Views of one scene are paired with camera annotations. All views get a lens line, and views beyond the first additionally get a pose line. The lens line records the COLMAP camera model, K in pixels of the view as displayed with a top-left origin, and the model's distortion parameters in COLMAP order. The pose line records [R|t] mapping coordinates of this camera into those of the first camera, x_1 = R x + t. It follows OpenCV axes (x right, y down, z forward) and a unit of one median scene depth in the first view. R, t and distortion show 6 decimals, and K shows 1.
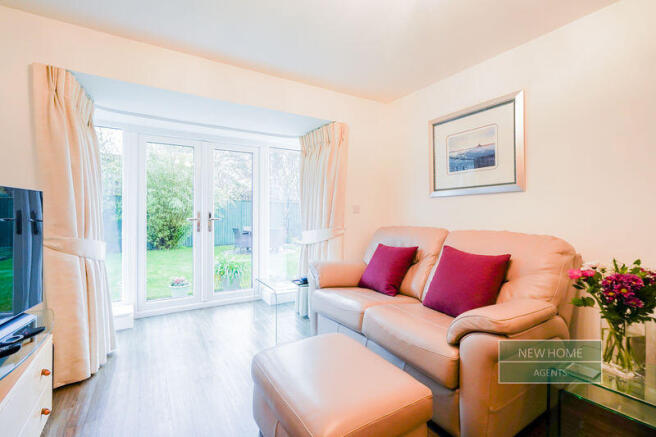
lens RADIAL K [[301.6, 0, 322.6], [0, 301.6, 217.9], [0, 0, 1]] dist [0.002971, 0.002392]
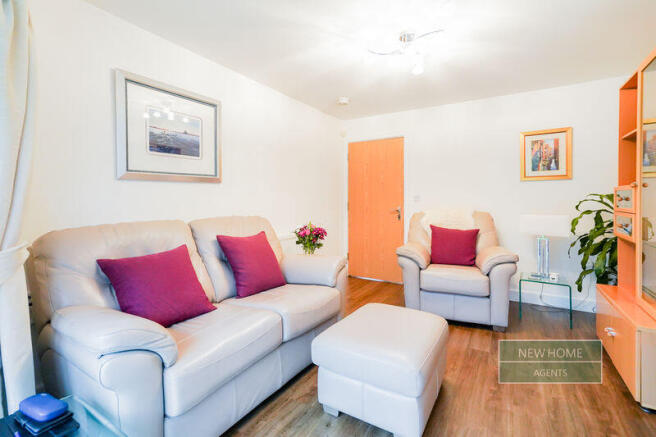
lens RADIAL K [[301.6, 0, 331.4], [0, 301.6, 201.6], [0, 0, 1]] dist [0.002971, 0.002392]
pose [[-0.444651, -0.003729, 0.895696, -0.511905], [0.018805, 0.999732, 0.013497, -0.018468], [-0.895506, 0.022845, -0.444462, 0.919214]]
